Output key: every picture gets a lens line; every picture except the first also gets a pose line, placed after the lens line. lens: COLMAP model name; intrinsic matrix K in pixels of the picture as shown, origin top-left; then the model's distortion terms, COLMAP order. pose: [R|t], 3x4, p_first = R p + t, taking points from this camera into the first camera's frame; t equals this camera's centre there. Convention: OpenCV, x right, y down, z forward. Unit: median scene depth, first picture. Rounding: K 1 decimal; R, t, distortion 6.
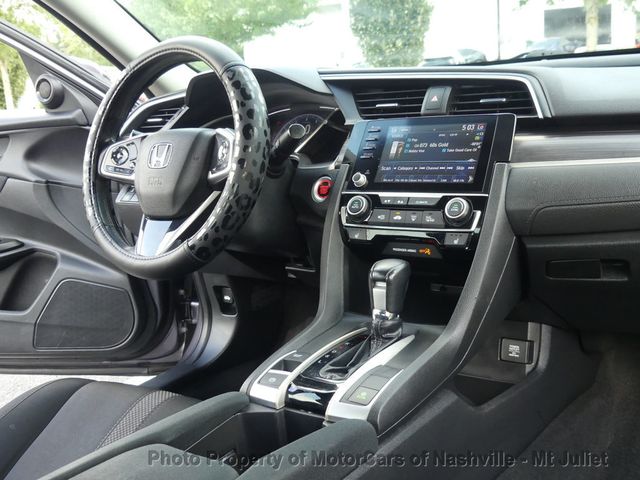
lens RADIAL K [[768.0, 0, 320.9], [0, 768.0, 251.6], [0, 0, 1]] dist [-0.017248, 0.031772]
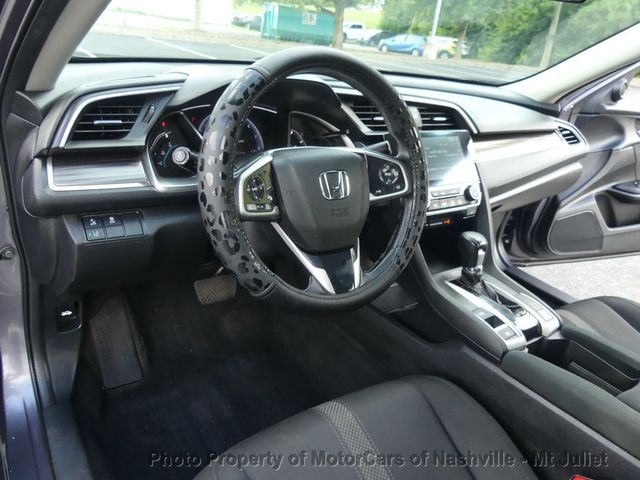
lens RADIAL K [[496.5, 0, 320.0], [0, 496.5, 240.0], [0, 0, 1]] dist [-0.023355, -0.000050]
pose [[0.316122, -0.268881, 0.909819, -0.843880], [0.069088, 0.962976, 0.260585, -0.237046], [-0.946200, -0.019520, 0.322995, 0.887992]]
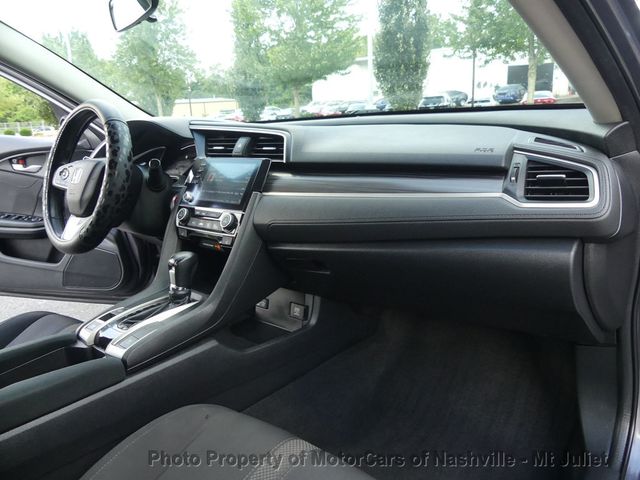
lens RADIAL K [[496.5, 0, 320.0], [0, 496.5, 240.0], [0, 0, 1]] dist [-0.023355, -0.000050]
pose [[0.995722, 0.042965, -0.081803, 0.407251], [-0.039686, 0.998358, 0.041299, -0.060313], [0.083443, -0.037876, 0.995792, 0.028614]]
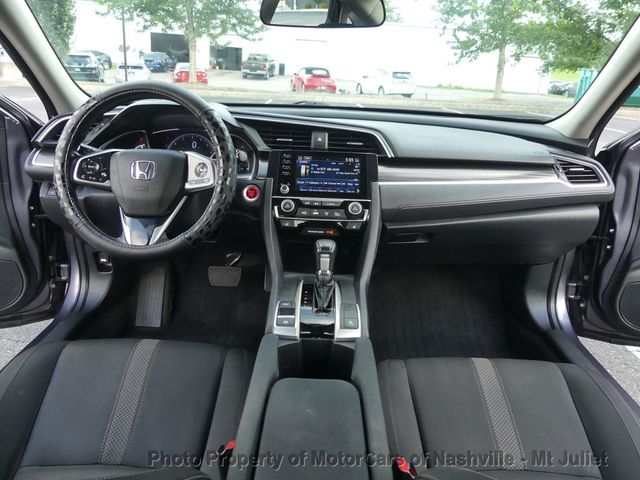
lens RADIAL K [[488.1, 0, 318.1], [0, 488.1, 240.7], [0, 0, 1]] dist [-0.006676, 0.046706]
pose [[0.816195, -0.075868, 0.572774, -0.496833], [0.019328, 0.994372, 0.104169, -0.092643], [-0.577454, -0.073952, 0.813067, 0.120377]]
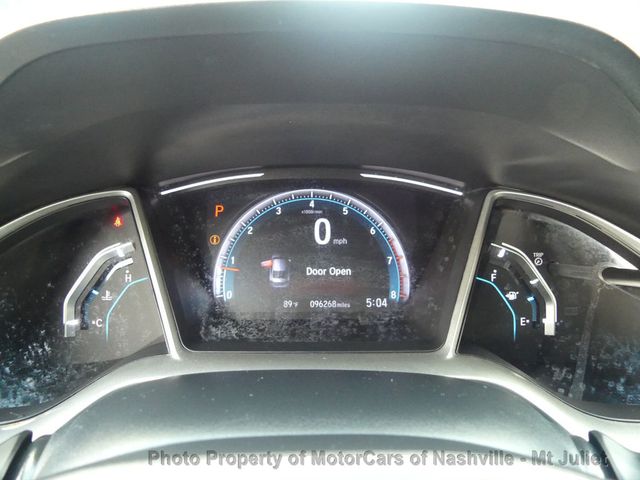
lens RADIAL K [[479.2, 0, 324.8], [0, 479.2, 237.0], [0, 0, 1]] dist [-0.007583, -0.000948]
pose [[0.793230, -0.090222, 0.602201, -0.214656], [0.062149, 0.995793, 0.067327, -0.229439], [-0.605742, -0.015980, 0.795501, 1.075999]]
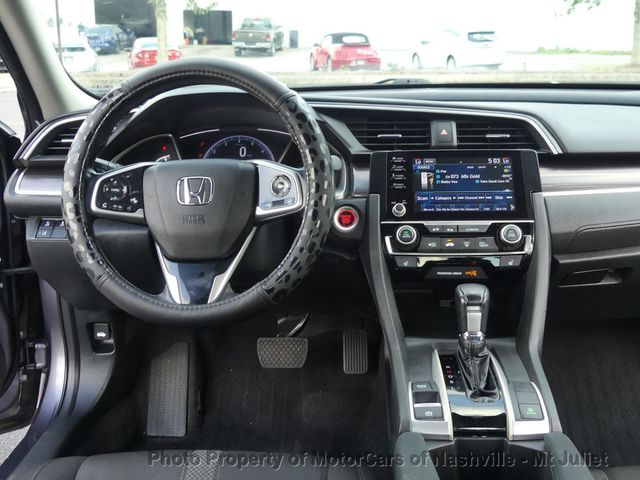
lens RADIAL K [[768.0, 0, 320.9], [0, 768.0, 251.6], [0, 0, 1]] dist [-0.017248, 0.031772]
pose [[0.837974, -0.077289, 0.540210, -0.622165], [0.067368, 0.996999, 0.038142, -0.085282], [-0.541536, 0.004431, 0.840666, 0.178896]]
